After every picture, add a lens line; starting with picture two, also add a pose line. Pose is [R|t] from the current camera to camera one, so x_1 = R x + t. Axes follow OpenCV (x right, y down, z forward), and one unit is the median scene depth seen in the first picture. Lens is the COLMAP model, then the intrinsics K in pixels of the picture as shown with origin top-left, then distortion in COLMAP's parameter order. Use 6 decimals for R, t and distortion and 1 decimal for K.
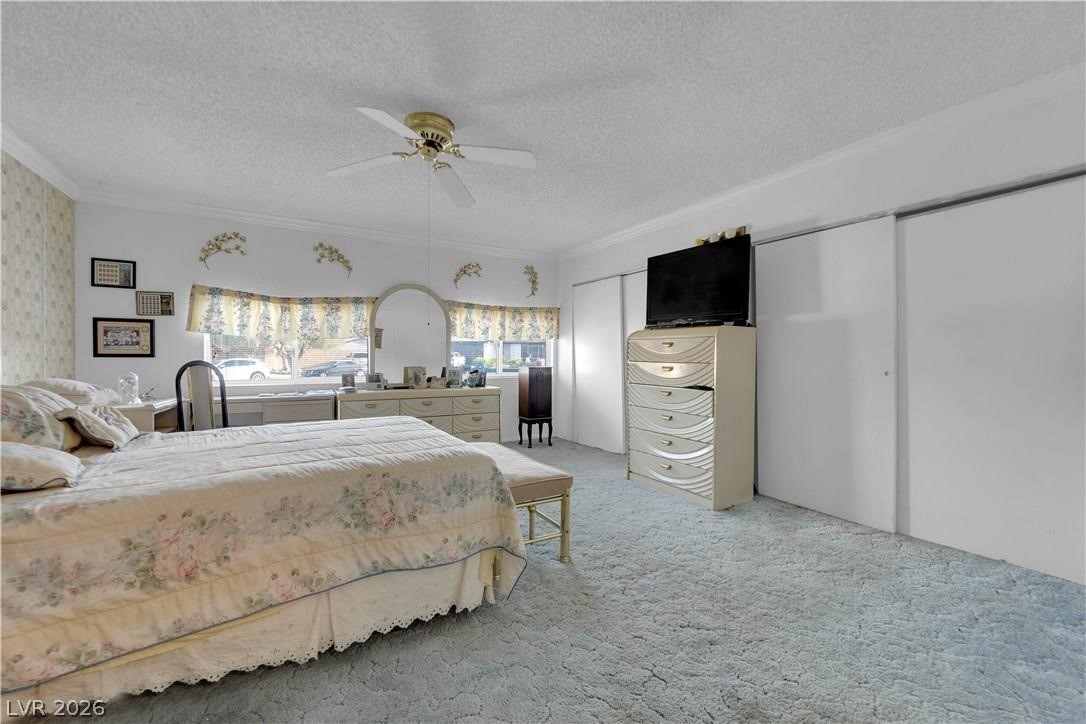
lens RADIAL K [[435.8, 0, 543.0], [0, 435.8, 362.0], [0, 0, 1]] dist [-0.001824, -0.007716]
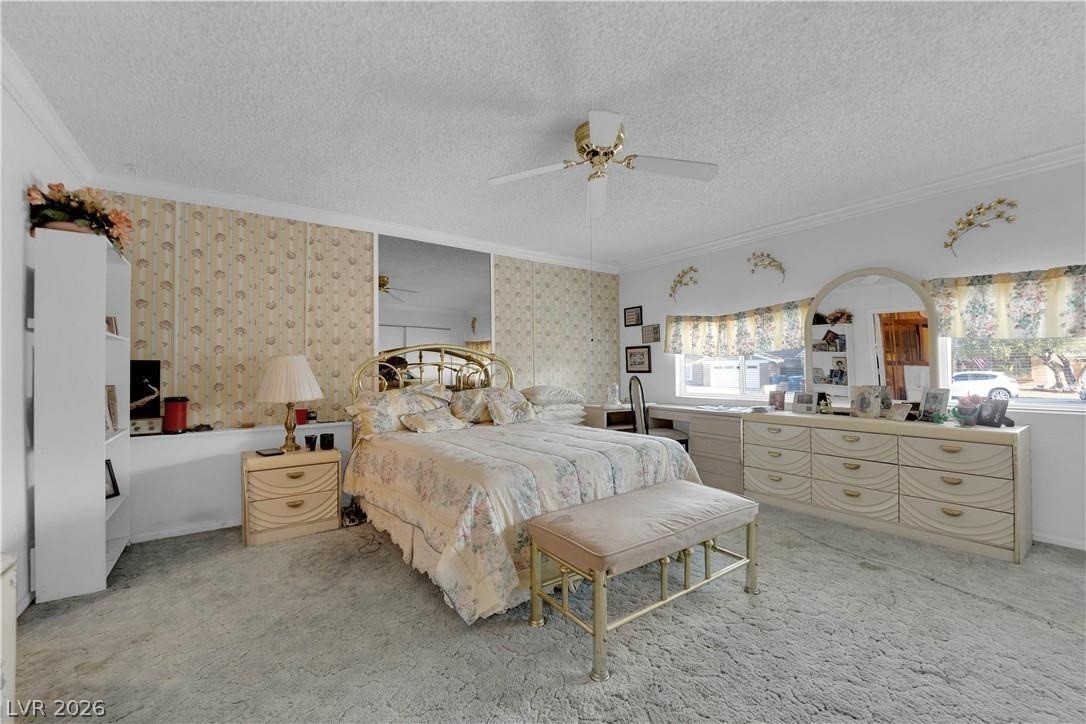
lens RADIAL K [[435.8, 0, 543.0], [0, 435.8, 362.0], [0, 0, 1]] dist [-0.001824, -0.007716]
pose [[0.090657, -0.023782, -0.995598, 0.417888], [-0.005686, 0.999686, -0.024397, -0.008526], [0.995866, 0.007873, 0.090493, 0.488847]]
